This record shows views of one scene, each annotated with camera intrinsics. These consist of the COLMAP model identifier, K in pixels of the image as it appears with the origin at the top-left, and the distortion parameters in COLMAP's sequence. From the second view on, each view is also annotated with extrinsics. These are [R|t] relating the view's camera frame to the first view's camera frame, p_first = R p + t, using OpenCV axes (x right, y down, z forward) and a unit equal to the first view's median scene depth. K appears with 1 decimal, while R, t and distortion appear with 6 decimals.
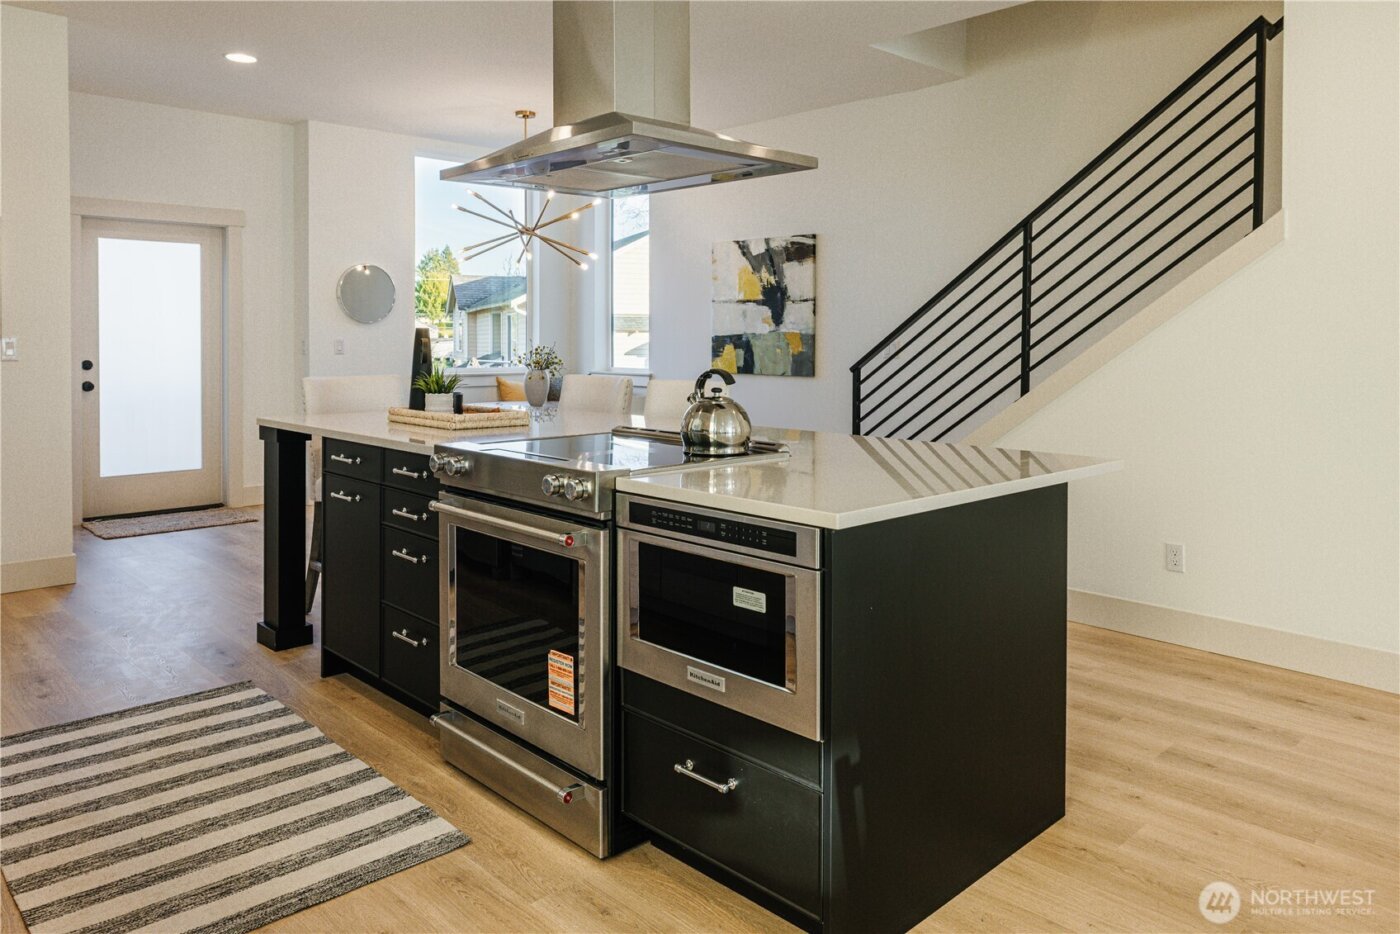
lens RADIAL K [[942.5, 0, 699.2], [0, 942.5, 463.0], [0, 0, 1]] dist [-0.000252, 0.000116]
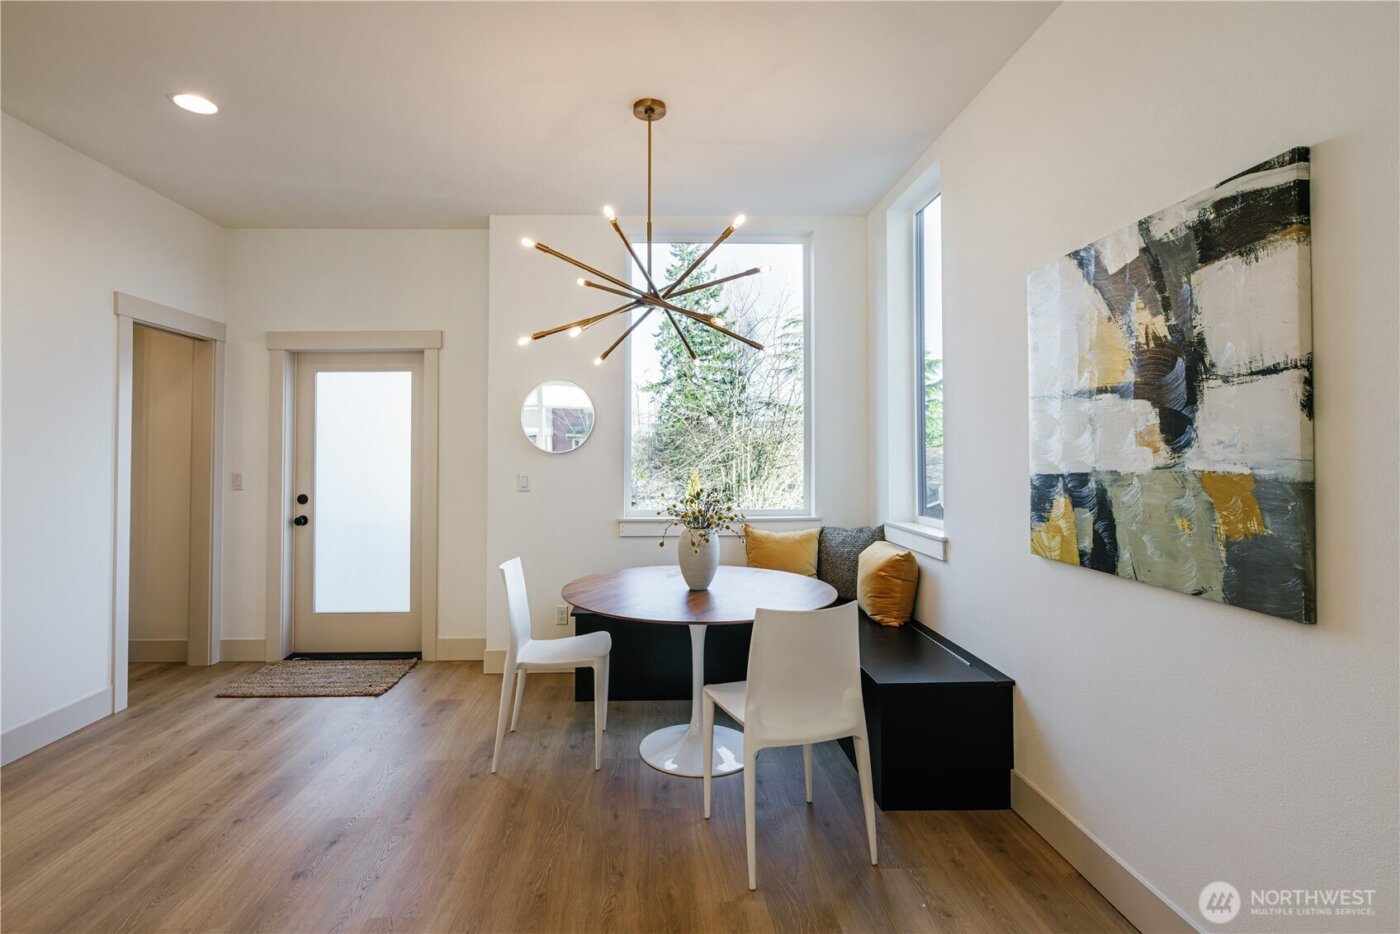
lens RADIAL K [[662.3, 0, 696.0], [0, 662.3, 456.4], [0, 0, 1]] dist [0.002562, -0.000083]
pose [[0.740181, -0.004958, -0.672390, 0.117585], [-0.081838, 0.991875, -0.097403, -0.106757], [0.667409, 0.127123, 0.733761, 0.709204]]
